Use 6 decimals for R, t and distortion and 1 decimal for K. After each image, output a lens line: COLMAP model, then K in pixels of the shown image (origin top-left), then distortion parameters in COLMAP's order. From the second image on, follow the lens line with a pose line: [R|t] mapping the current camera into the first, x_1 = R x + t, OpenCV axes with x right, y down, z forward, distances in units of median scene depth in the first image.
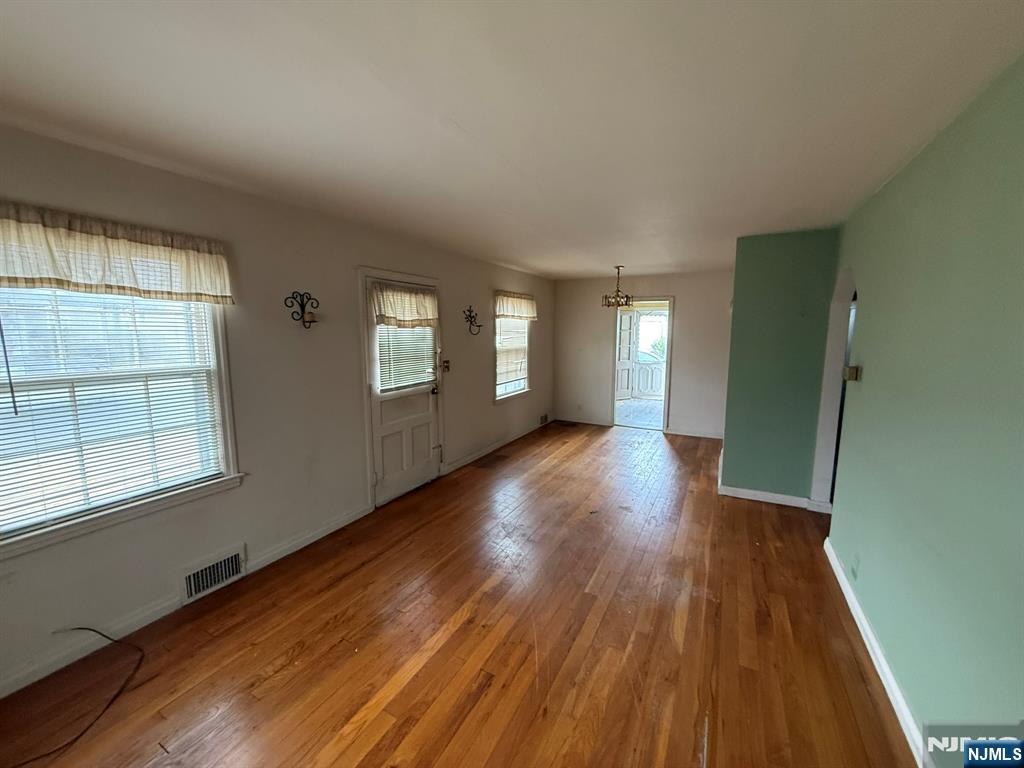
lens RADIAL K [[409.6, 0, 512.0], [0, 409.6, 384.0], [0, 0, 1]] dist [-0.000485, -0.000050]
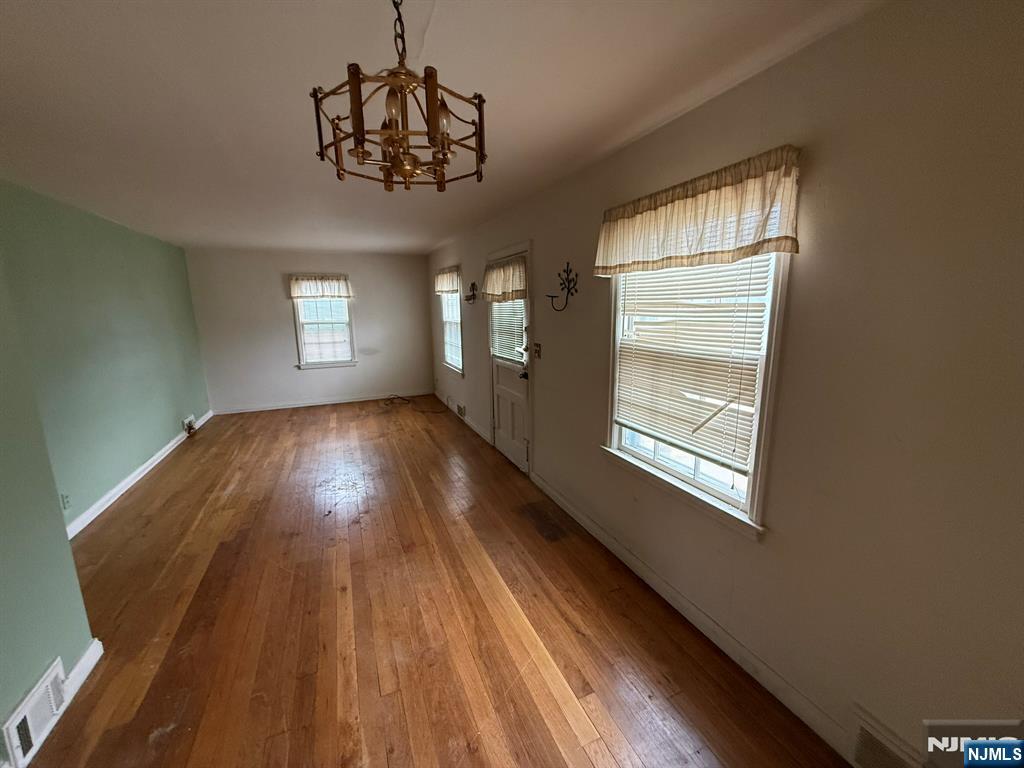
lens RADIAL K [[409.6, 0, 512.0], [0, 409.6, 384.0], [0, 0, 1]] dist [-0.000485, -0.000050]
pose [[-0.635066, 0.156062, -0.756529, 0.432944], [-0.085993, 0.959008, 0.270017, -0.174798], [0.767656, 0.236535, -0.595613, 1.336633]]
